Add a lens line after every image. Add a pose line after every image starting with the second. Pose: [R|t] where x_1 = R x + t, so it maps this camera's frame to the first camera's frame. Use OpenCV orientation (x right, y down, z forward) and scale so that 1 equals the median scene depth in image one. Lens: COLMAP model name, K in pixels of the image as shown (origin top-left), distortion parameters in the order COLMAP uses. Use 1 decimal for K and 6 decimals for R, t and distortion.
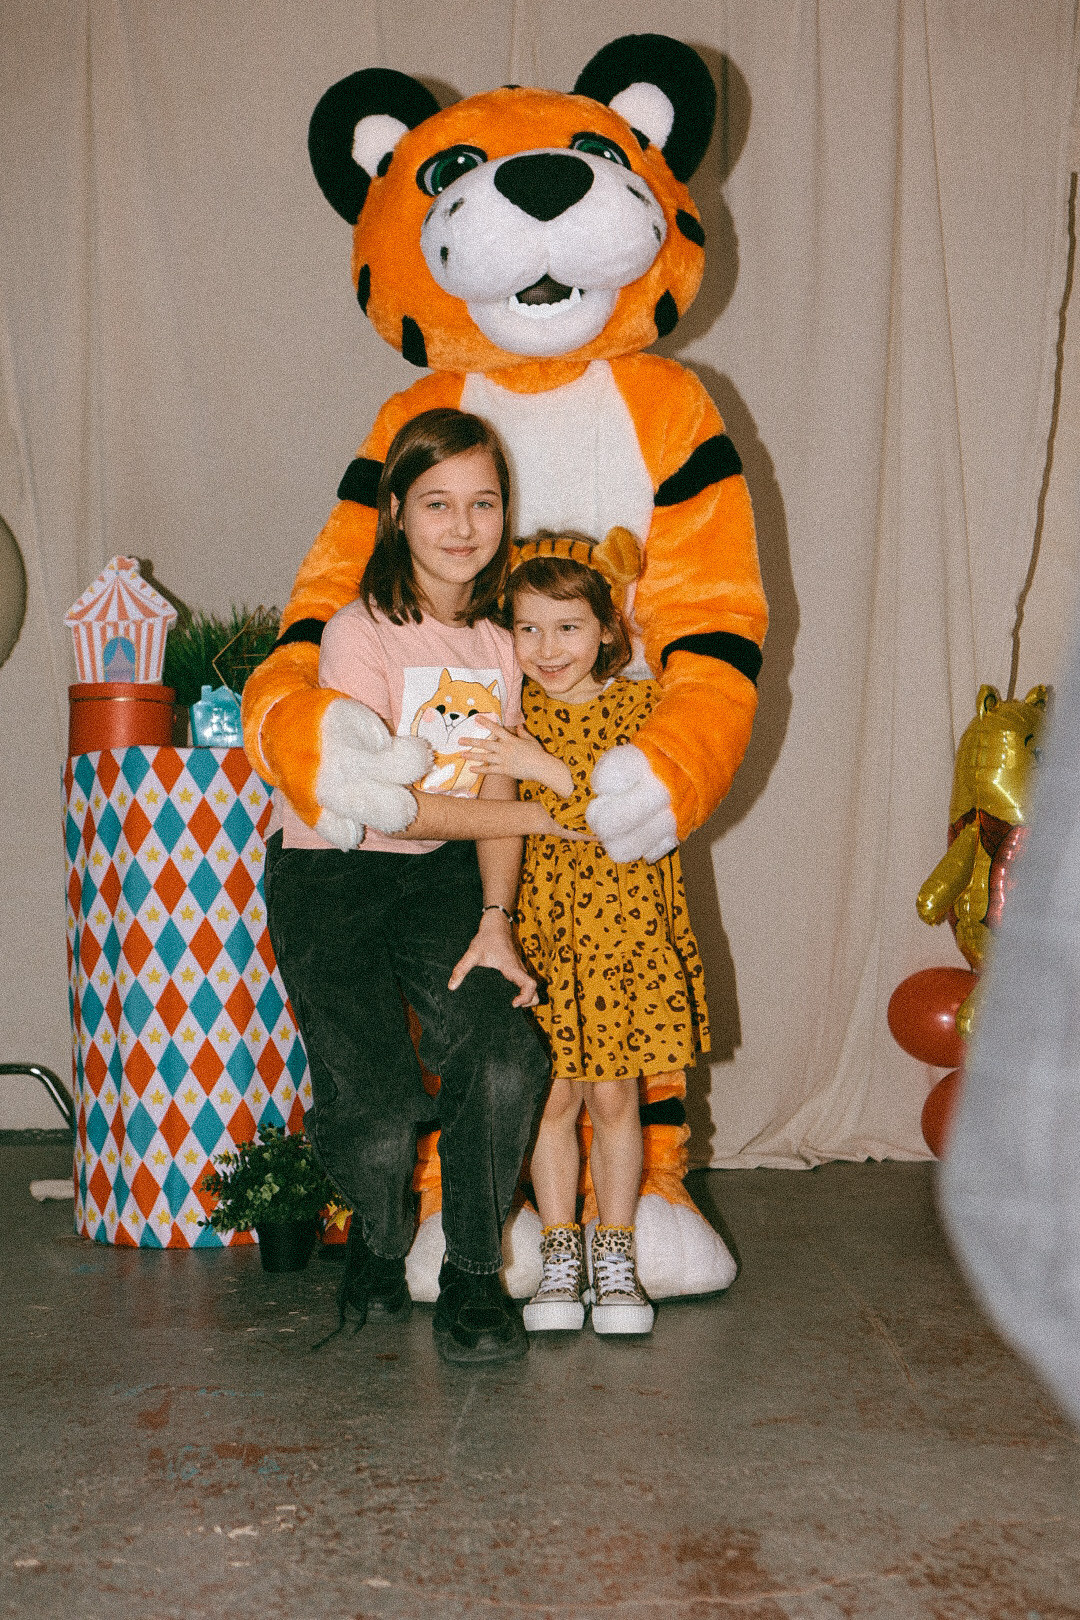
lens RADIAL K [[1836.7, 0, 550.5], [0, 1836.7, 807.8], [0, 0, 1]] dist [-0.027866, 0.000000]
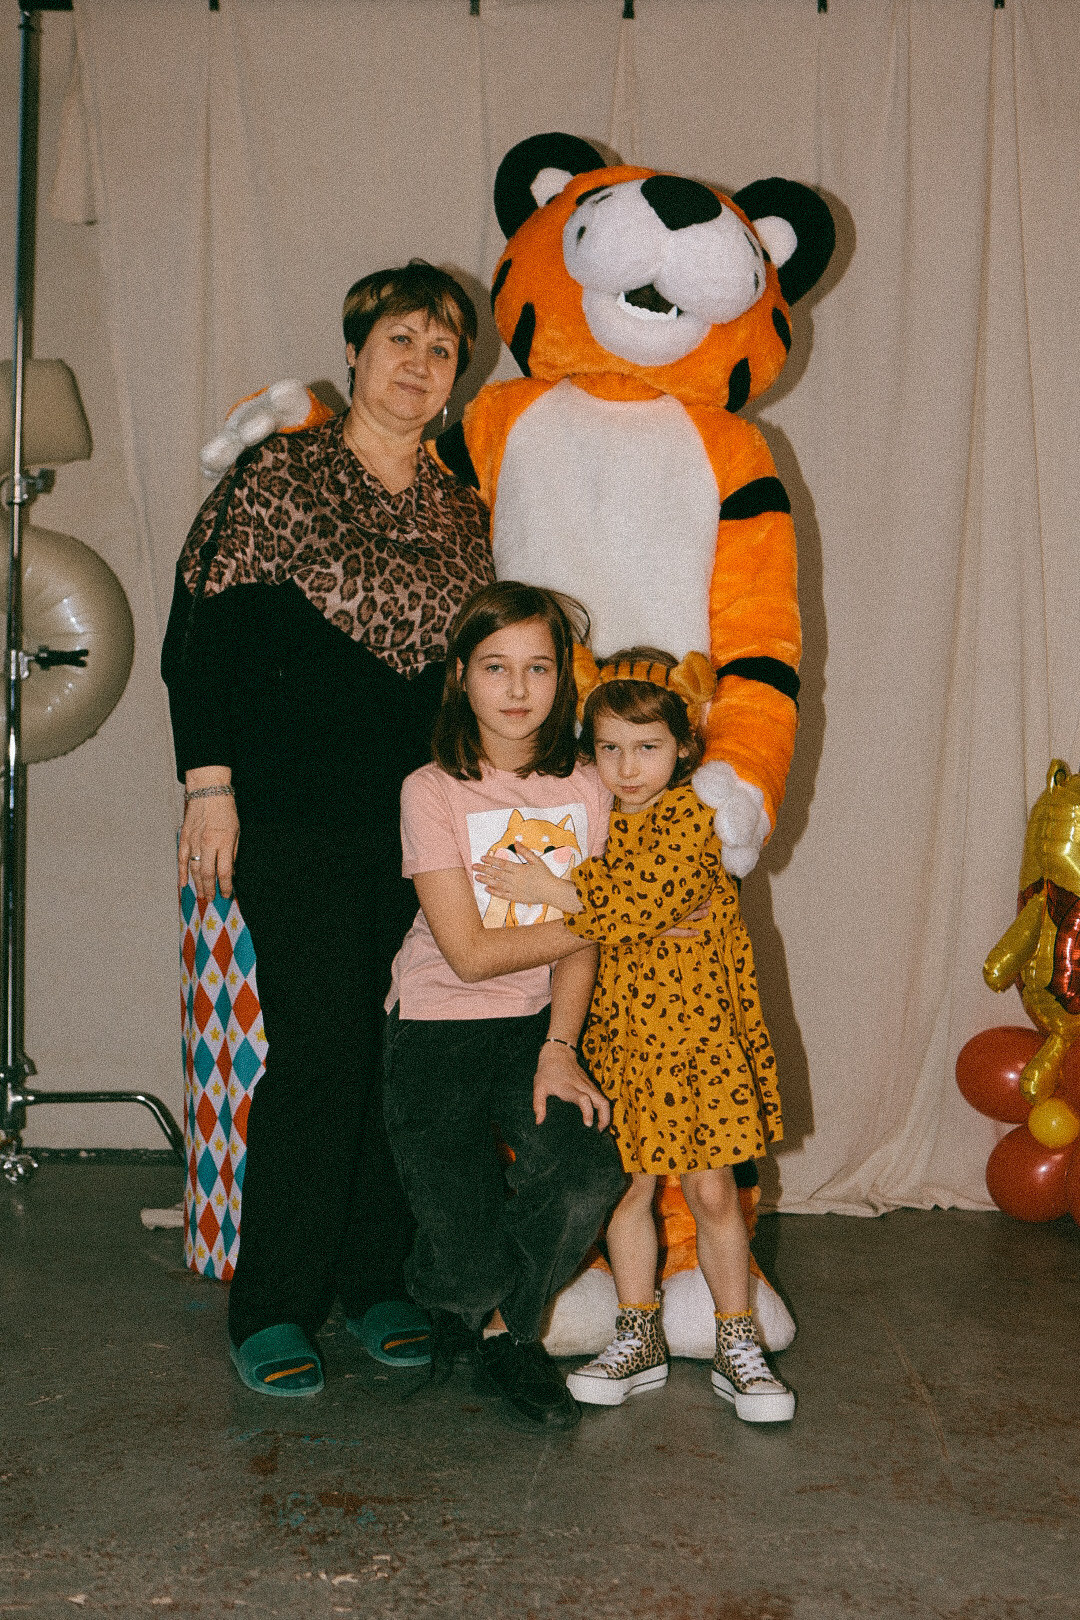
lens RADIAL K [[1886.9, 0, 538.0], [0, 1886.9, 807.0], [0, 0, 1]] dist [-0.026685, 0.000000]
pose [[0.998203, 0.016958, -0.057482, 0.007655], [-0.016003, 0.999727, 0.017028, -0.063251], [0.057755, -0.016077, 0.998201, -0.095047]]
